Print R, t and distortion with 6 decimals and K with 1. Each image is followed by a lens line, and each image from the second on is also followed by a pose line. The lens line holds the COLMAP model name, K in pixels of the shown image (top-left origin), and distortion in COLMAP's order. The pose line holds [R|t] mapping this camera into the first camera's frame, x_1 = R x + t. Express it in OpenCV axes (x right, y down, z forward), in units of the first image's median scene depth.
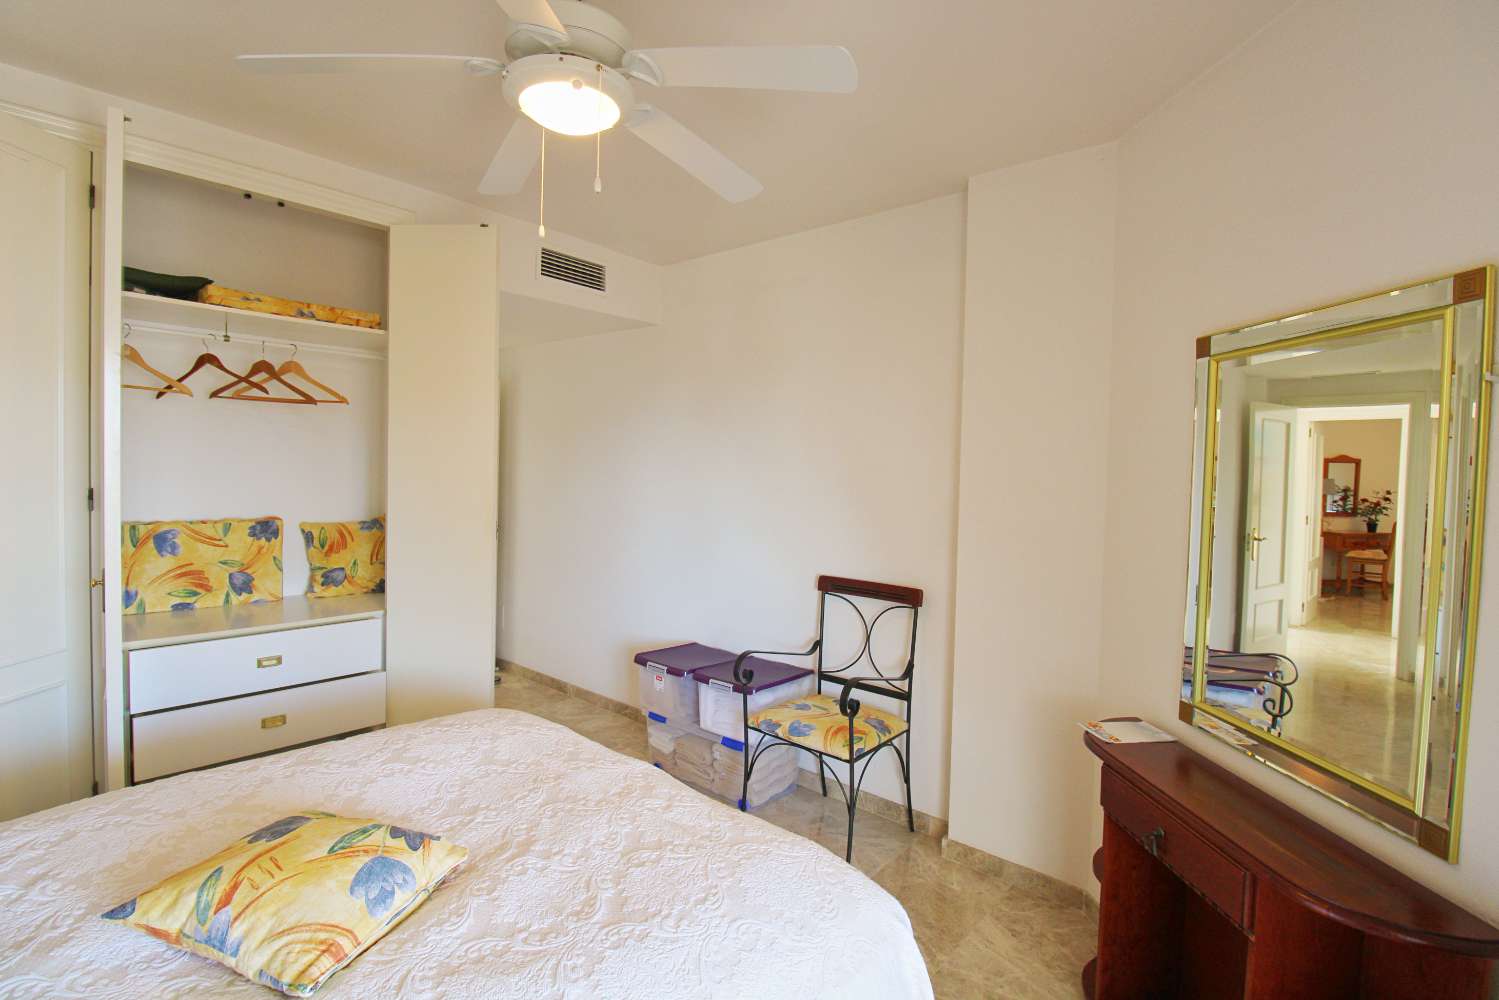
lens RADIAL K [[731.9, 0, 743.1], [0, 731.9, 490.6], [0, 0, 1]] dist [-0.005776, -0.001856]
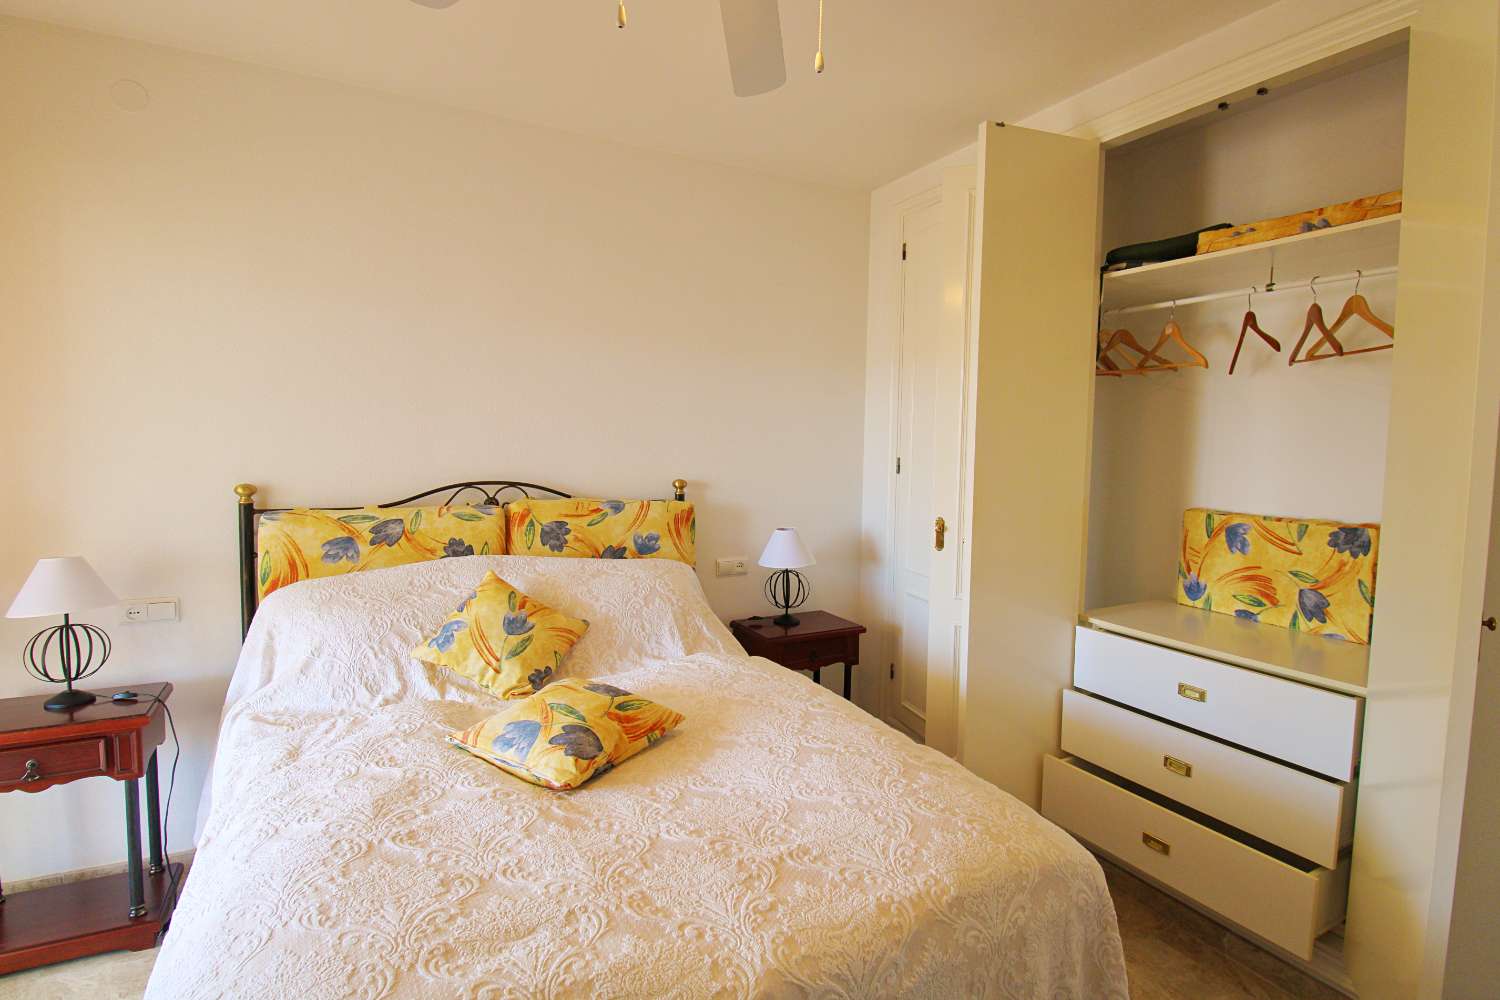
lens RADIAL K [[732.4, 0, 743.6], [0, 732.4, 490.6], [0, 0, 1]] dist [-0.005776, -0.001856]
pose [[-0.356682, 0.032184, -0.933671, 0.232223], [-0.058414, 0.996683, 0.056671, -0.000153], [0.932398, 0.074753, -0.353619, 0.732835]]
